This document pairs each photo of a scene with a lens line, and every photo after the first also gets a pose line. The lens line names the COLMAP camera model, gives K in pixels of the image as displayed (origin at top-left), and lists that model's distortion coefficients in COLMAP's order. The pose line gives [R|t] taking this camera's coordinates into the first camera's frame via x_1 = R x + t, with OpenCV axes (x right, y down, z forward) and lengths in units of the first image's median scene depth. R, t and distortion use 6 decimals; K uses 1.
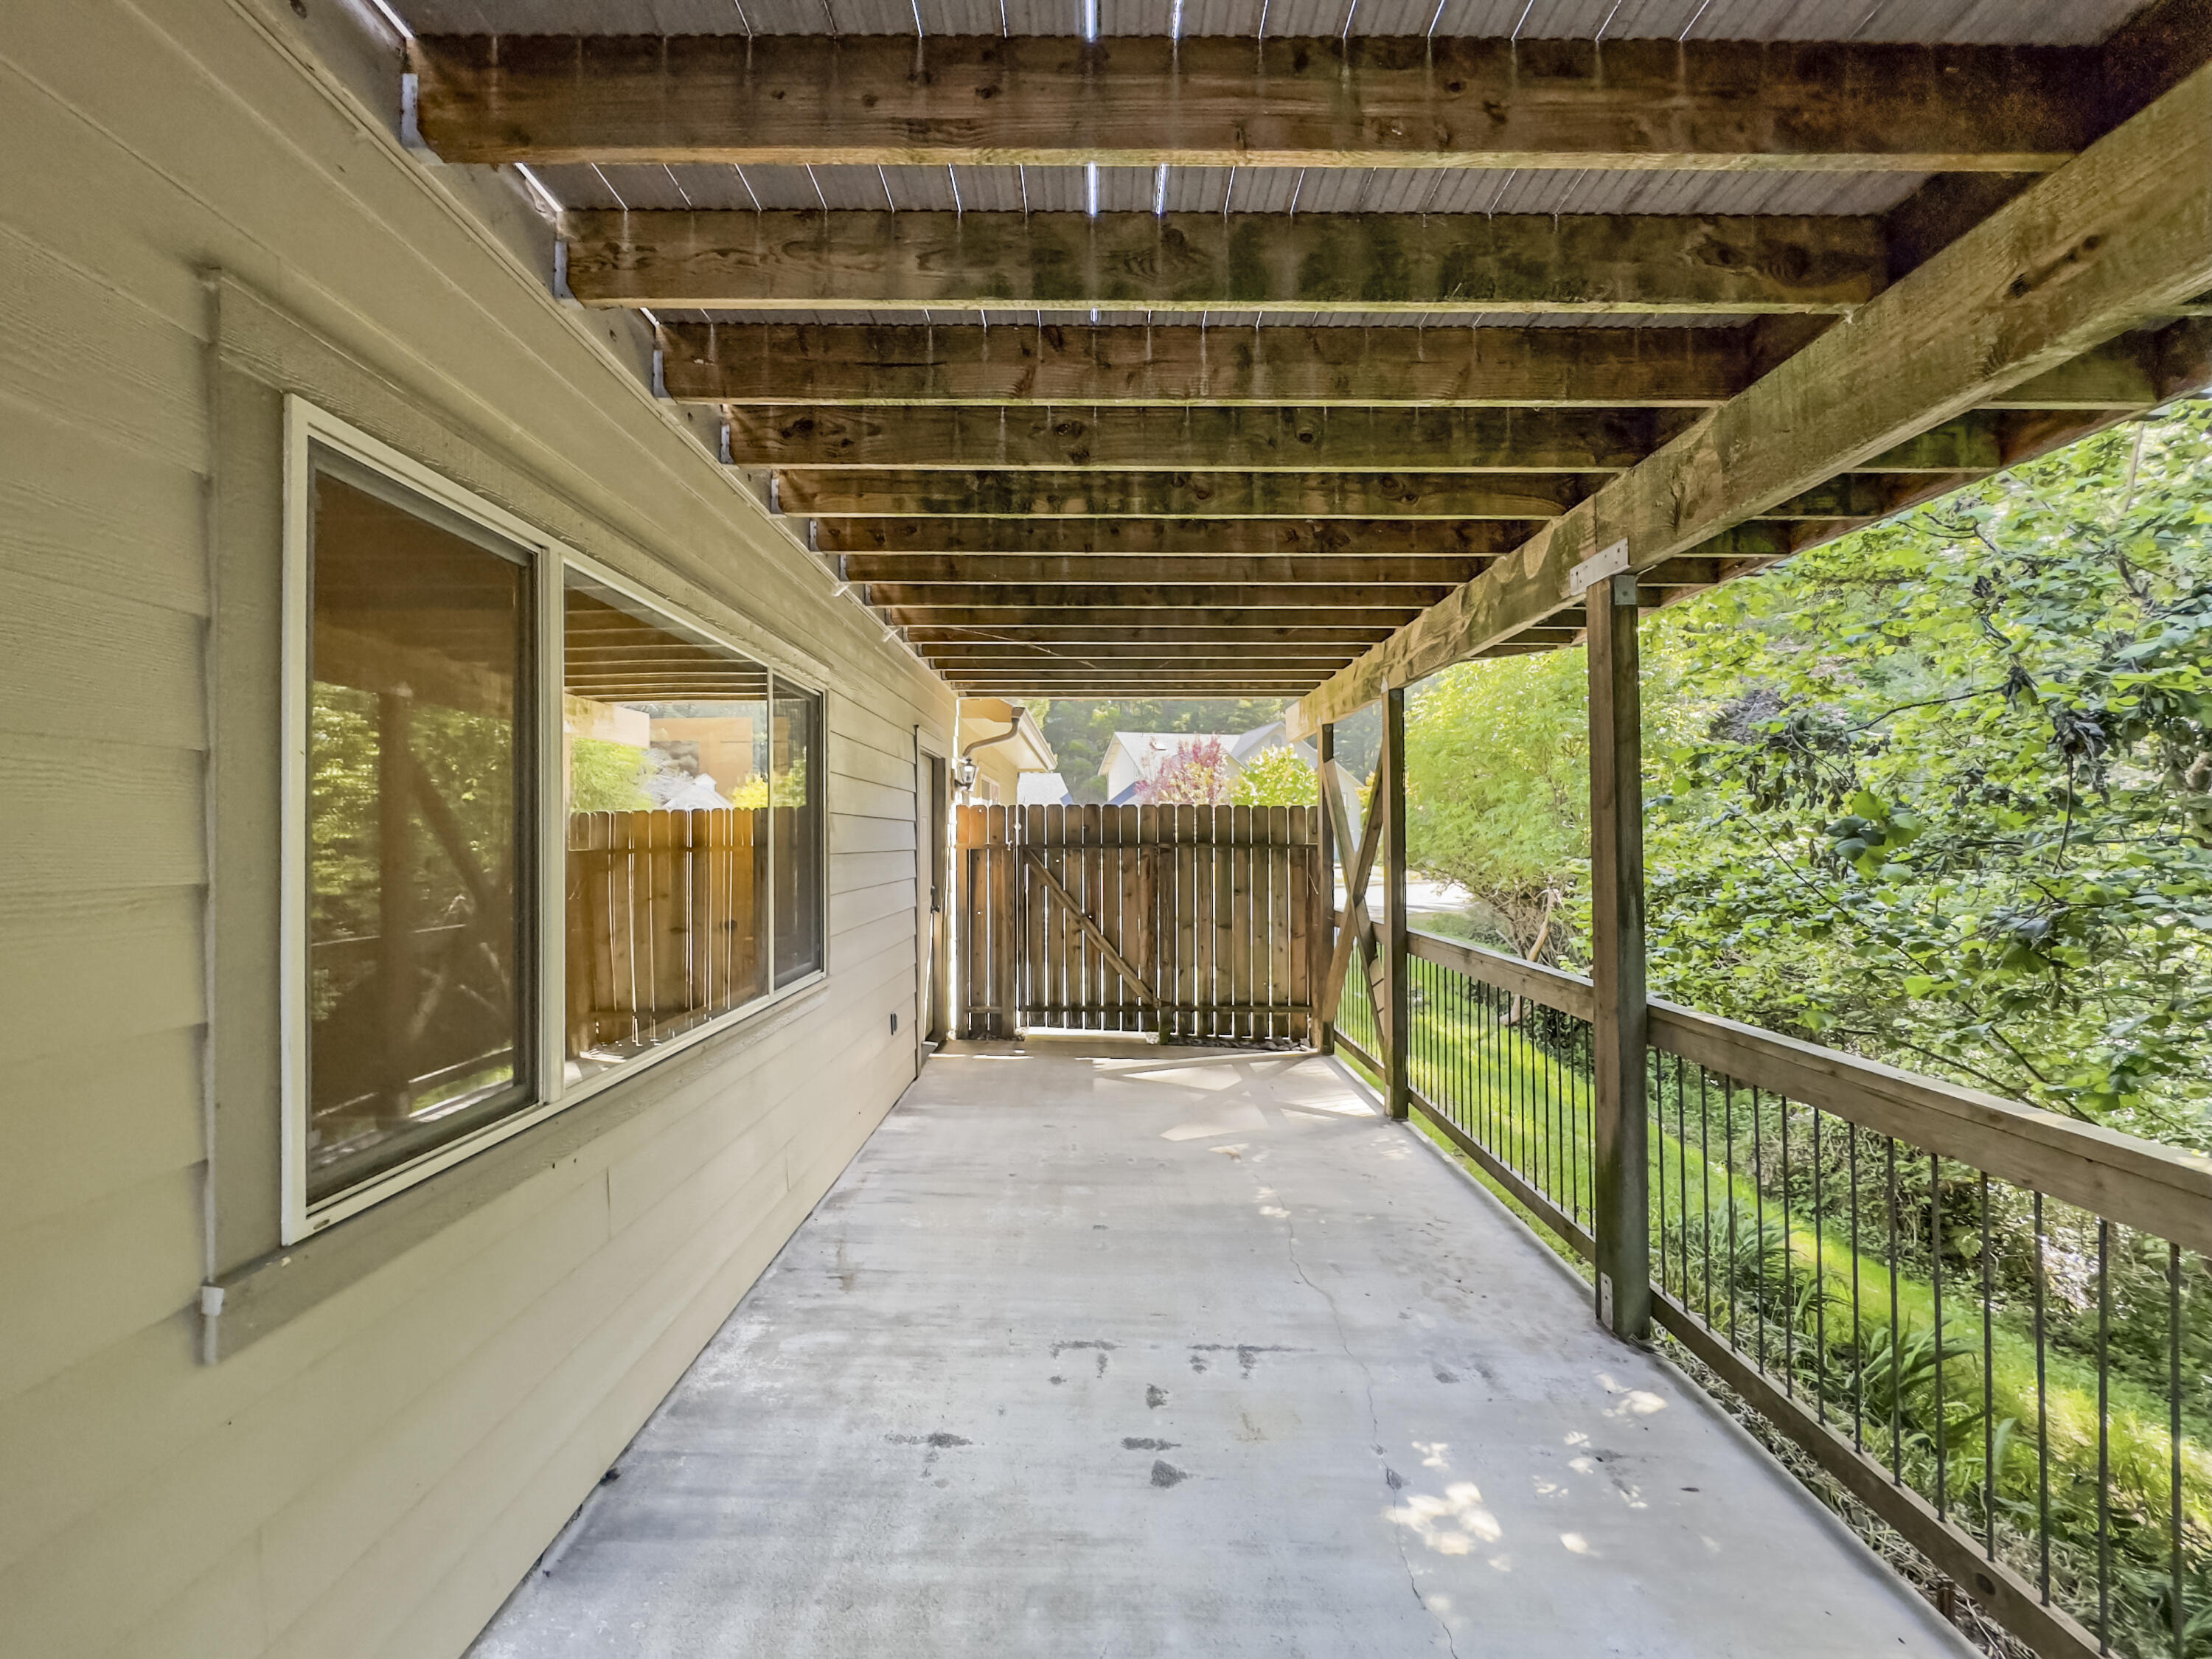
lens RADIAL K [[888.2, 0, 1104.0], [0, 888.2, 828.4], [0, 0, 1]] dist [-0.002657, 0.000034]
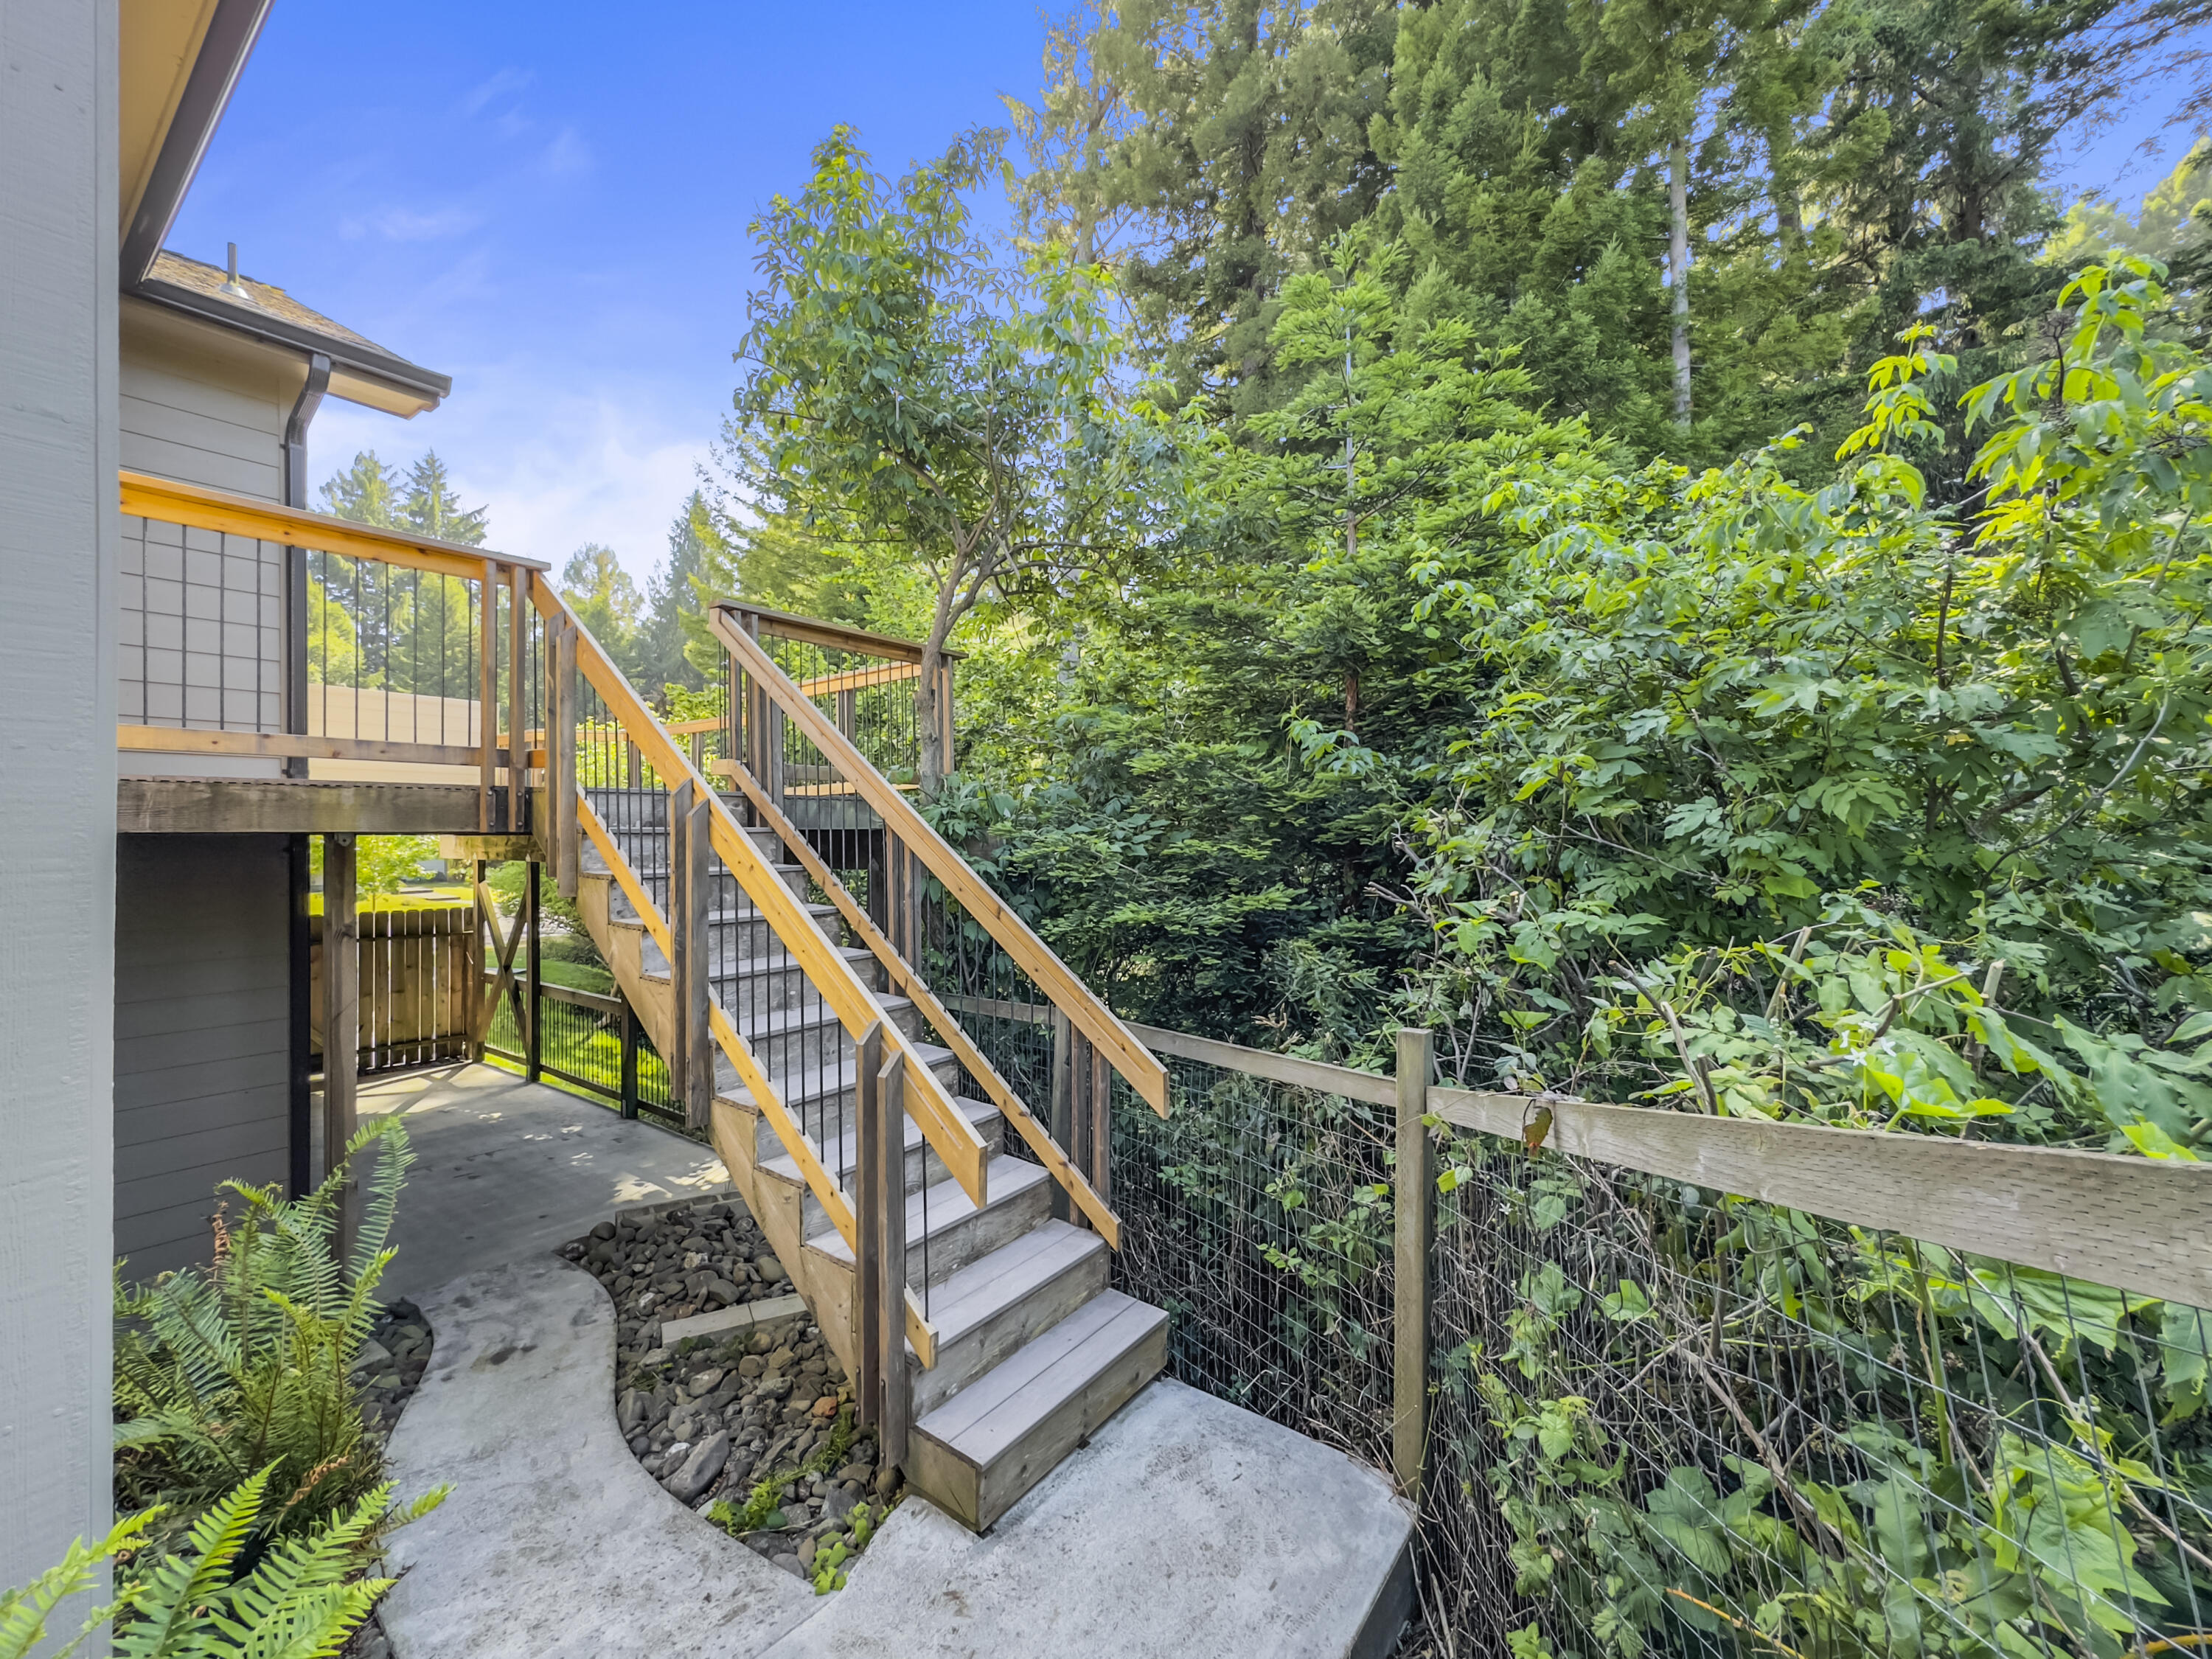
lens RADIAL K [[888.2, 0, 1106.0], [0, 888.2, 825.3], [0, 0, 1]] dist [-0.002657, 0.000034]
pose [[0.595351, 0.008487, 0.803421, -0.363060], [-0.007052, 0.999961, -0.005338, -0.172126], [-0.803435, -0.002488, 0.595388, -0.863589]]
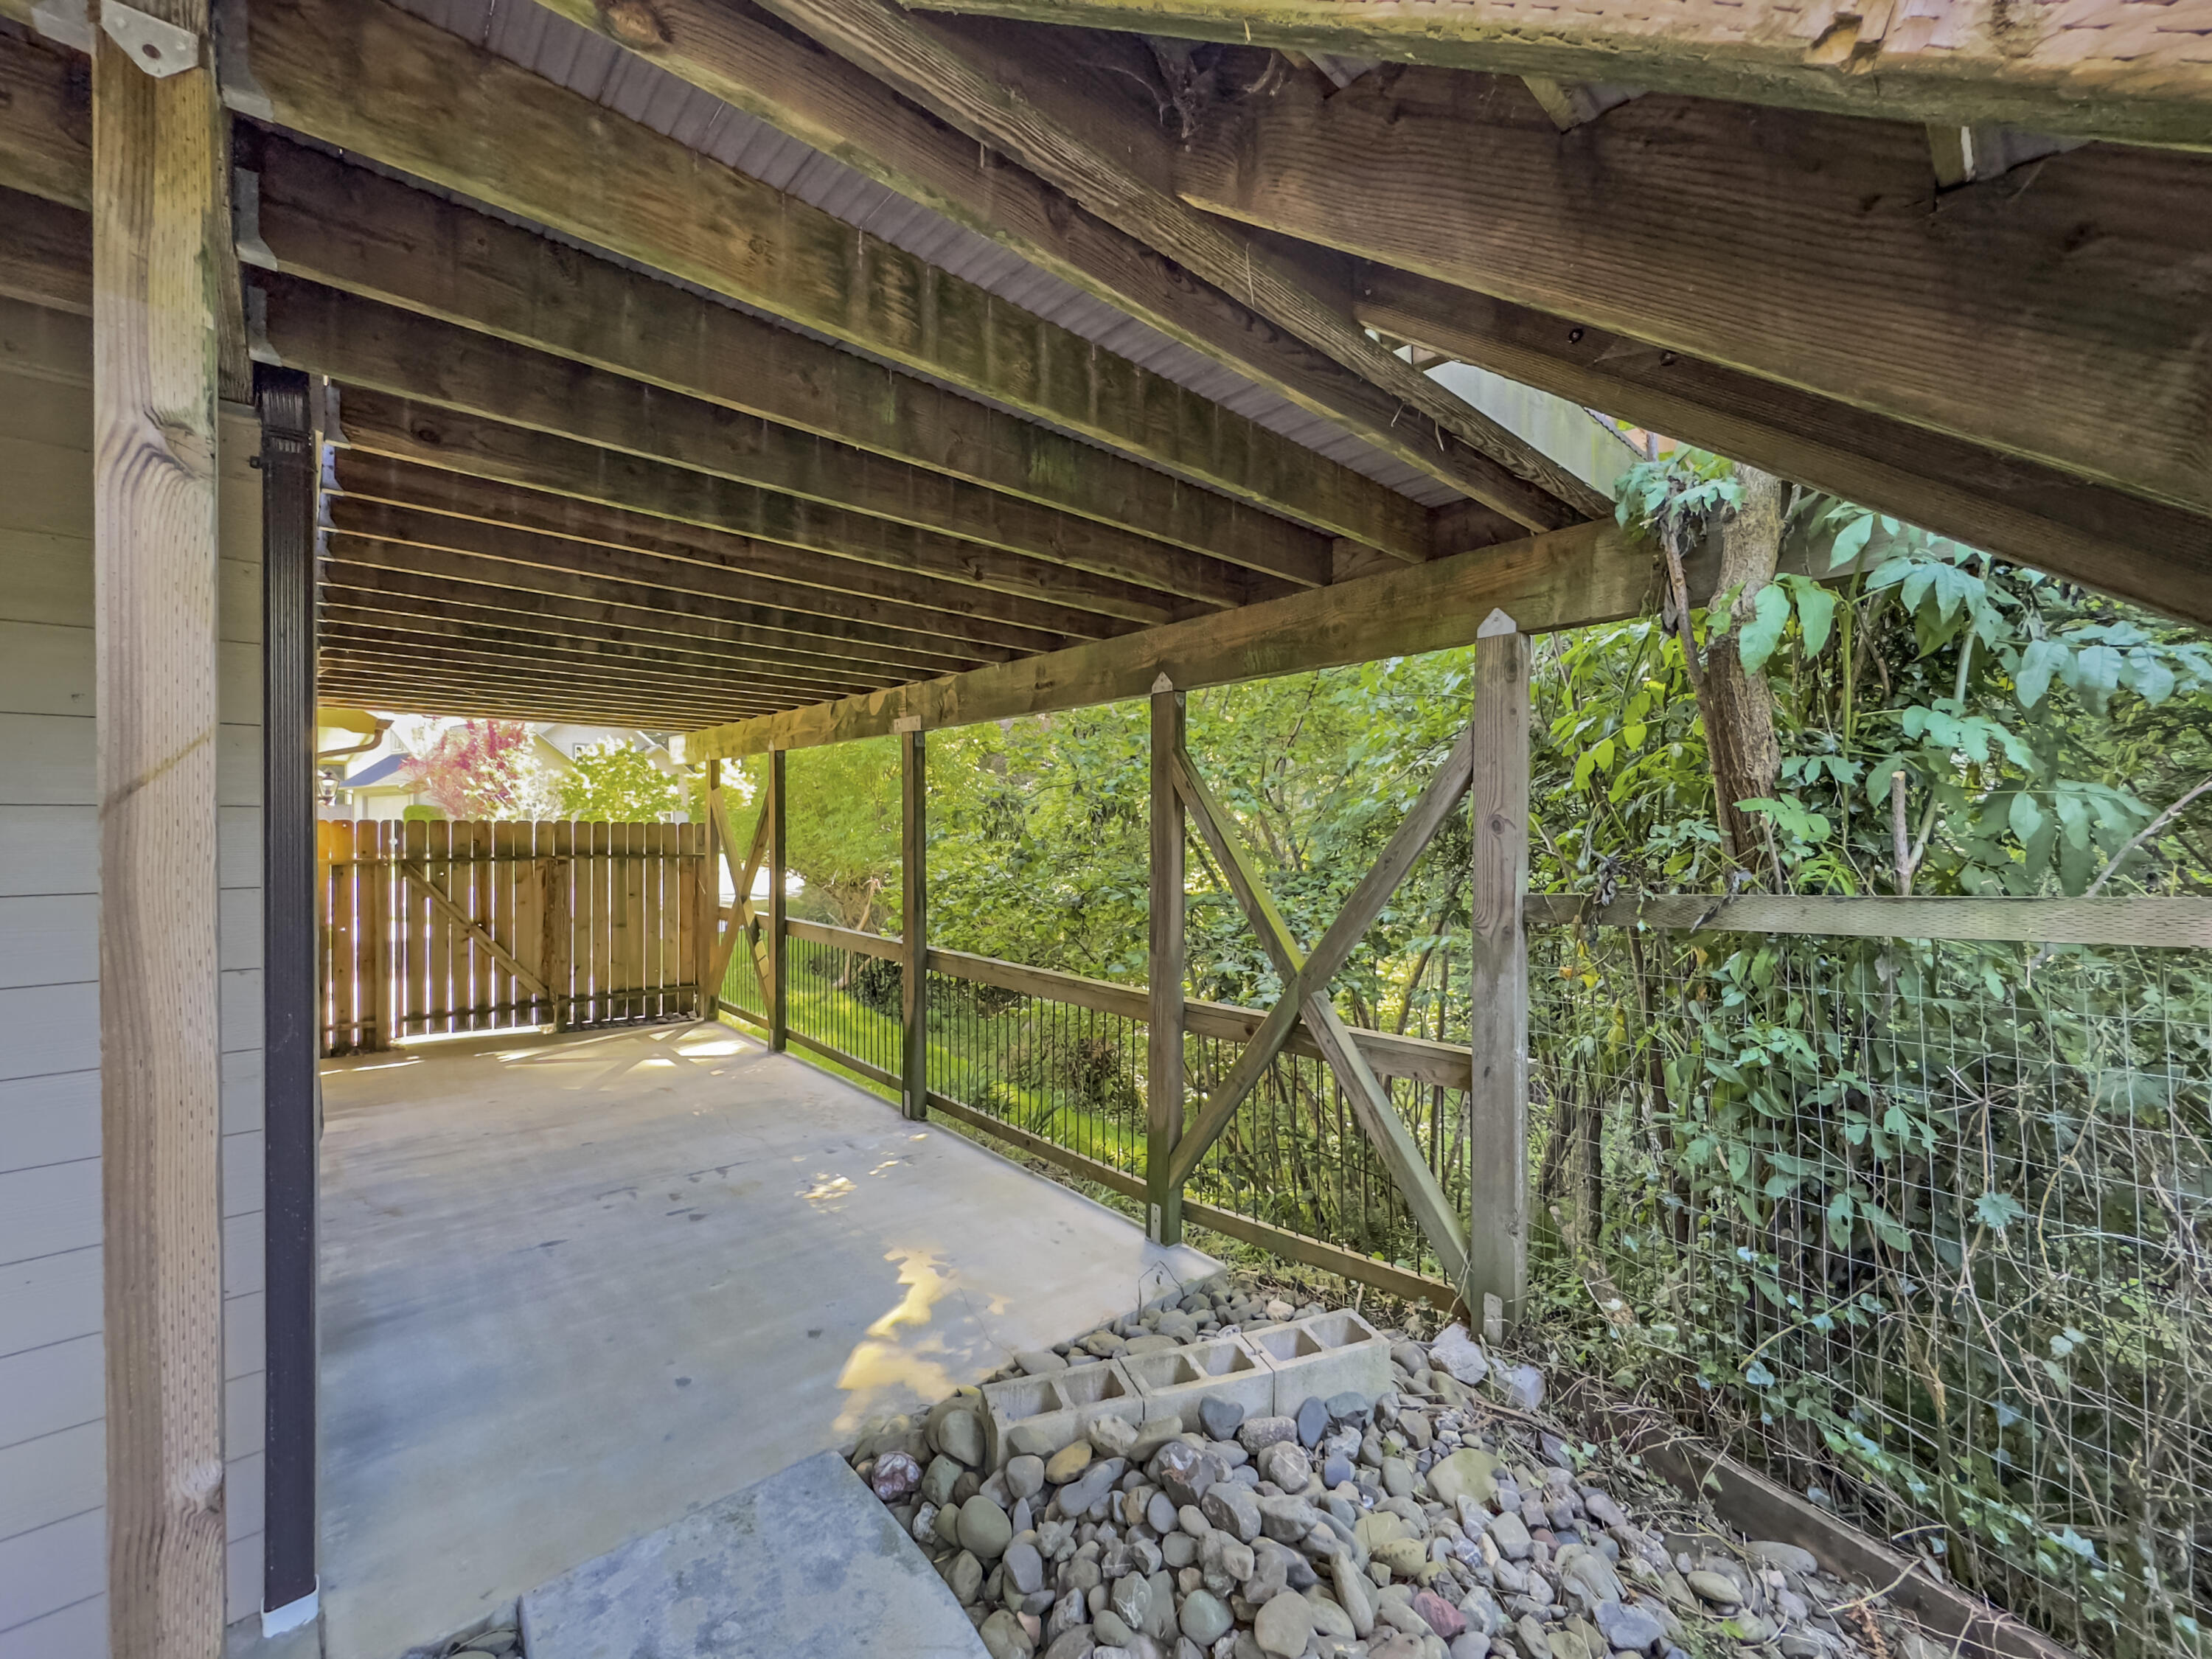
lens RADIAL K [[888.2, 0, 1106.9], [0, 888.2, 829.4], [0, 0, 1]] dist [-0.002657, 0.000034]
pose [[0.744855, 0.001479, 0.667225, -0.169227], [-0.014104, 0.999809, 0.013528, -0.041634], [-0.667077, -0.019487, 0.744734, -0.303493]]
